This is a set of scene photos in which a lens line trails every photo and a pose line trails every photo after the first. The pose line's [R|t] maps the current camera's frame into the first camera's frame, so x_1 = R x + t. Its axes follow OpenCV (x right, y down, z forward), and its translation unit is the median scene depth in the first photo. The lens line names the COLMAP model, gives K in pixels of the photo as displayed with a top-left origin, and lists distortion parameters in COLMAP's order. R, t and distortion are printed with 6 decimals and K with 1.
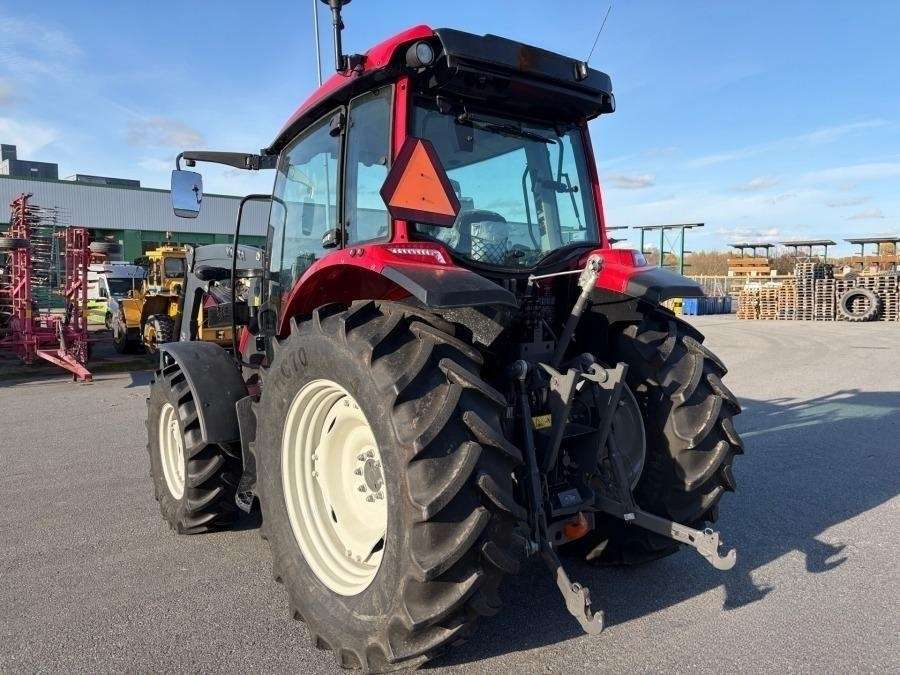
lens RADIAL K [[680.3, 0, 445.5], [0, 680.3, 346.2], [0, 0, 1]] dist [0.061714, -0.072694]
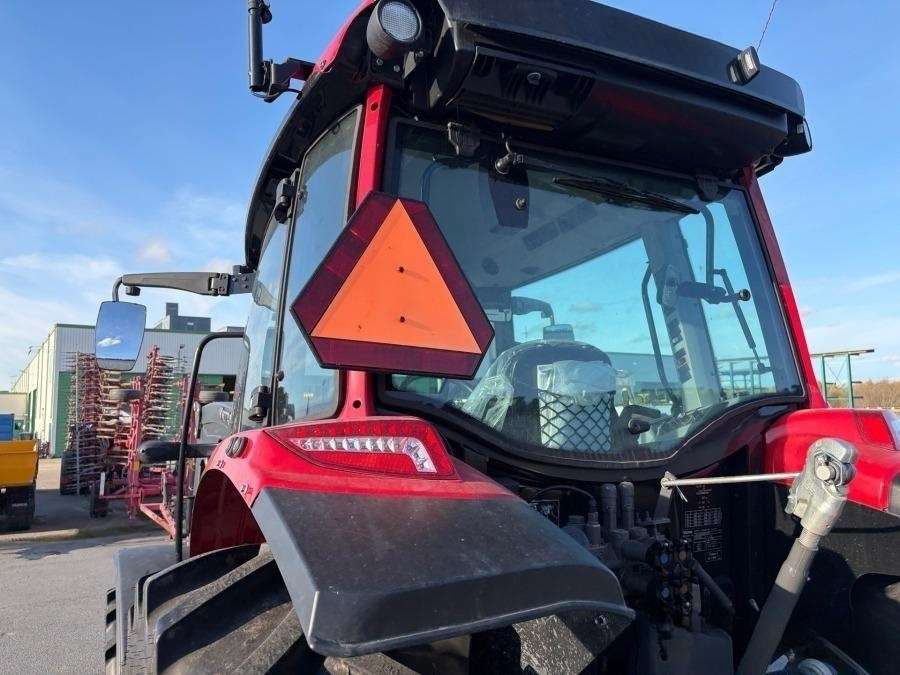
lens RADIAL K [[680.3, 0, 445.5], [0, 680.3, 346.2], [0, 0, 1]] dist [0.061714, -0.072694]
pose [[0.981351, -0.036542, -0.188718, 0.066177], [-0.001367, 0.980413, -0.196946, -0.091956], [0.192218, 0.193531, 0.962080, 0.481539]]
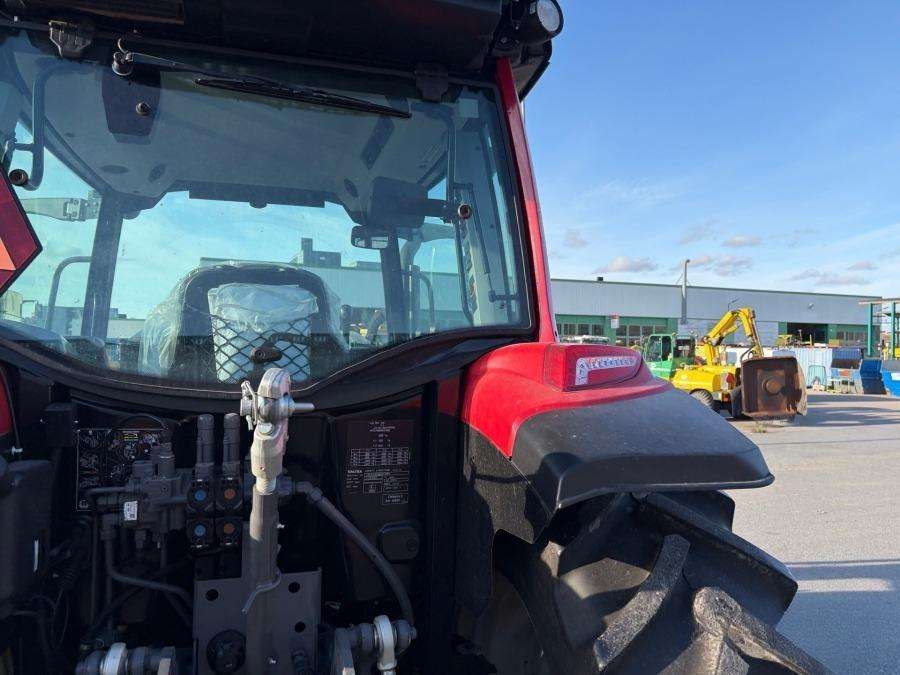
lens RADIAL K [[680.3, 0, 445.5], [0, 680.3, 346.2], [0, 0, 1]] dist [0.061714, -0.072694]
pose [[0.924598, 0.008334, -0.380852, 0.364950], [-0.049886, 0.993800, -0.099361, -0.098903], [0.377663, 0.110869, 0.919282, 0.612187]]
